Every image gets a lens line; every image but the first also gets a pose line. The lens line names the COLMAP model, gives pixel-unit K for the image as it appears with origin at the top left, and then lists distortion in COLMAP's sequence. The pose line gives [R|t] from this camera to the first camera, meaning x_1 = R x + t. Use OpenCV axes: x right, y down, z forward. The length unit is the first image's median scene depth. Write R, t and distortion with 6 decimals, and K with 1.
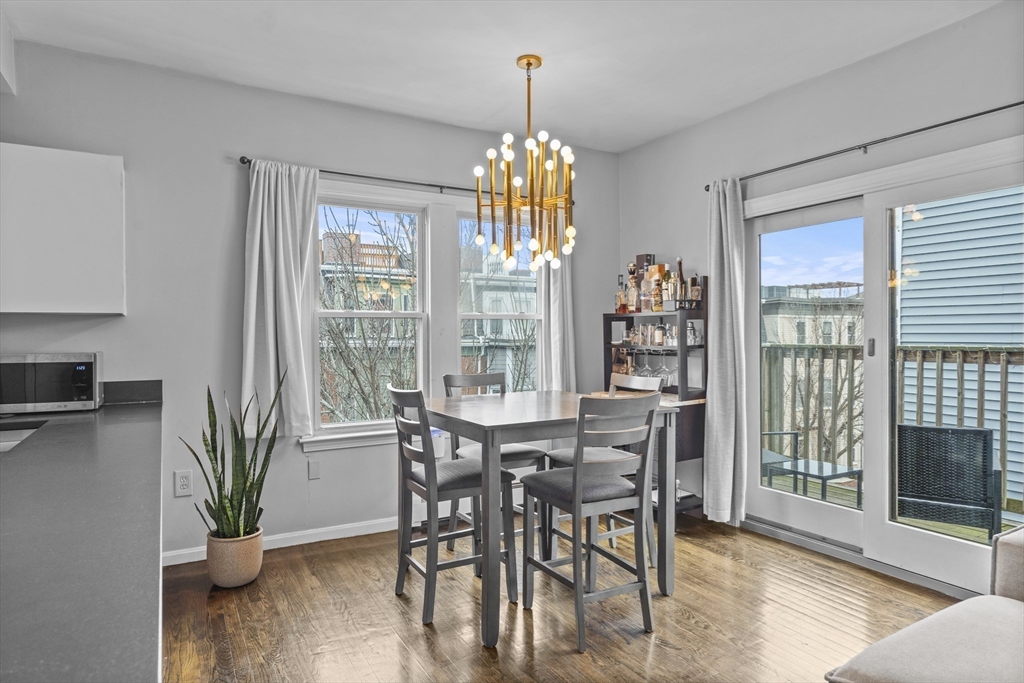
lens RADIAL K [[618.3, 0, 517.4], [0, 618.3, 344.6], [0, 0, 1]] dist [0.003317, -0.000833]
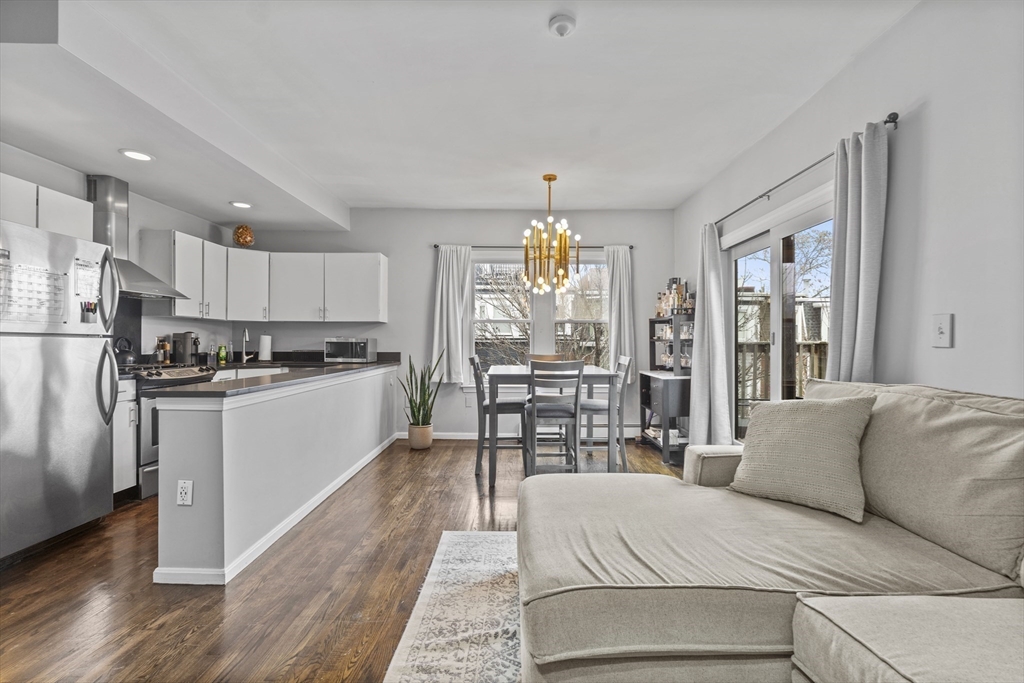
lens RADIAL K [[456.2, 0, 512.3], [0, 456.2, 347.0], [0, 0, 1]] dist [-0.008835, 0.001531]
pose [[0.859114, 0.015012, -0.511564, 0.532155], [-0.015402, 0.999875, 0.003476, 0.025250], [0.511552, 0.004893, 0.859238, -0.157780]]
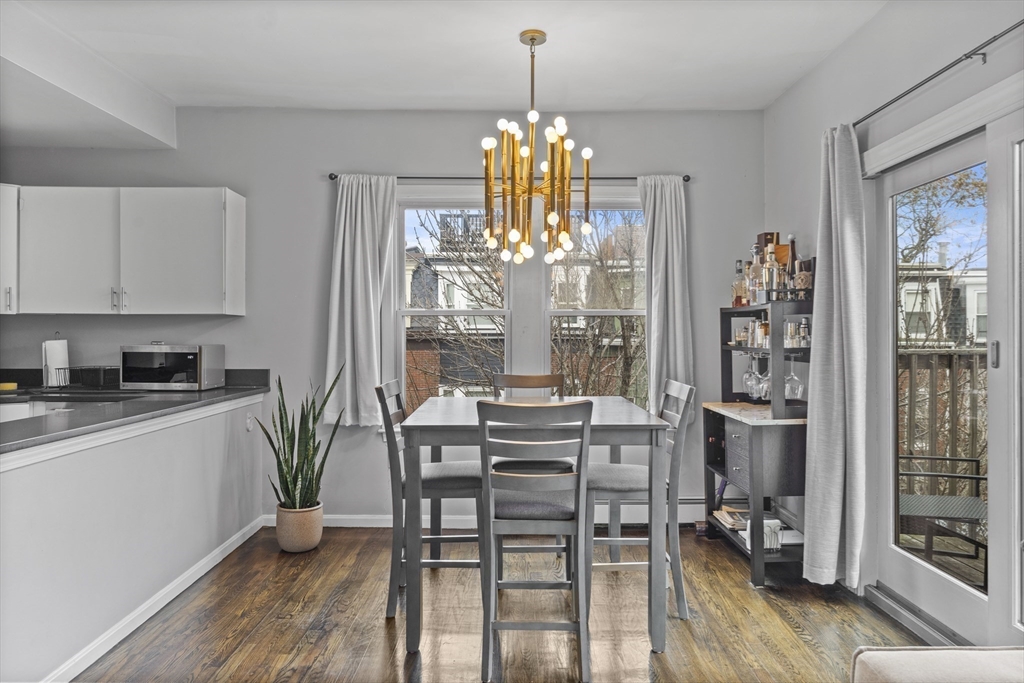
lens RADIAL K [[665.5, 0, 510.6], [0, 665.5, 337.4], [0, 0, 1]] dist [0.000579, 0.002887]
pose [[0.864769, 0.008563, -0.502097, 0.433188], [-0.013109, 0.999899, -0.005526, -0.003132], [0.501999, 0.011361, 0.864793, 0.114934]]
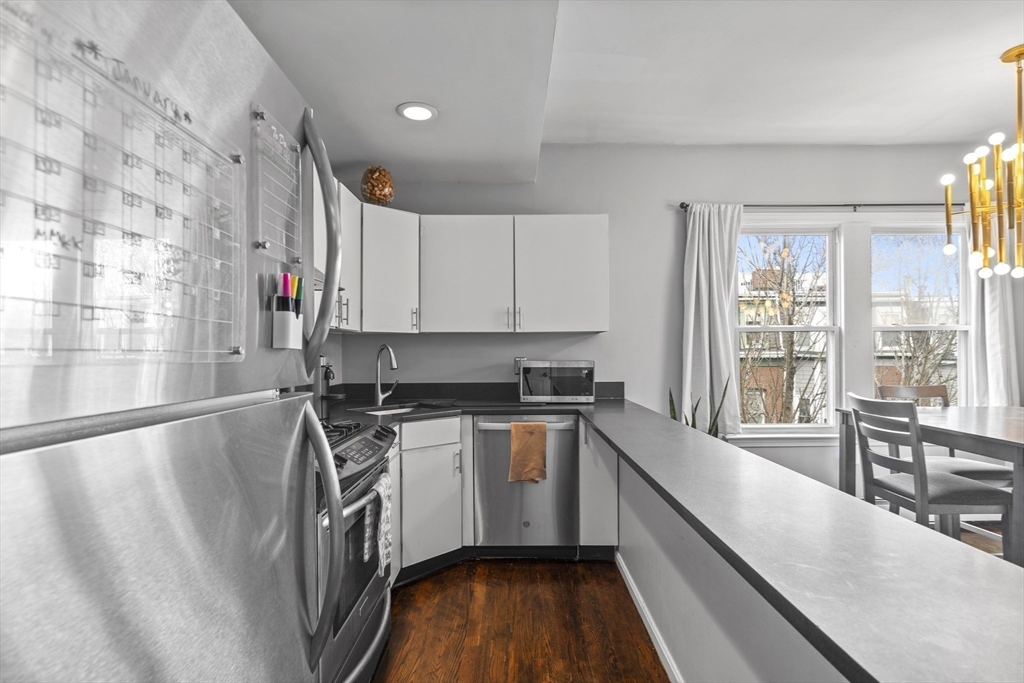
lens RADIAL K [[494.0, 0, 507.1], [0, 494.0, 345.8], [0, 0, 1]] dist [-0.006617, 0.000519]
pose [[0.861263, -0.004121, -0.508144, -0.236996], [-0.005674, 0.999827, -0.017727, 0.001030], [0.508129, 0.018151, 0.861090, -0.019052]]
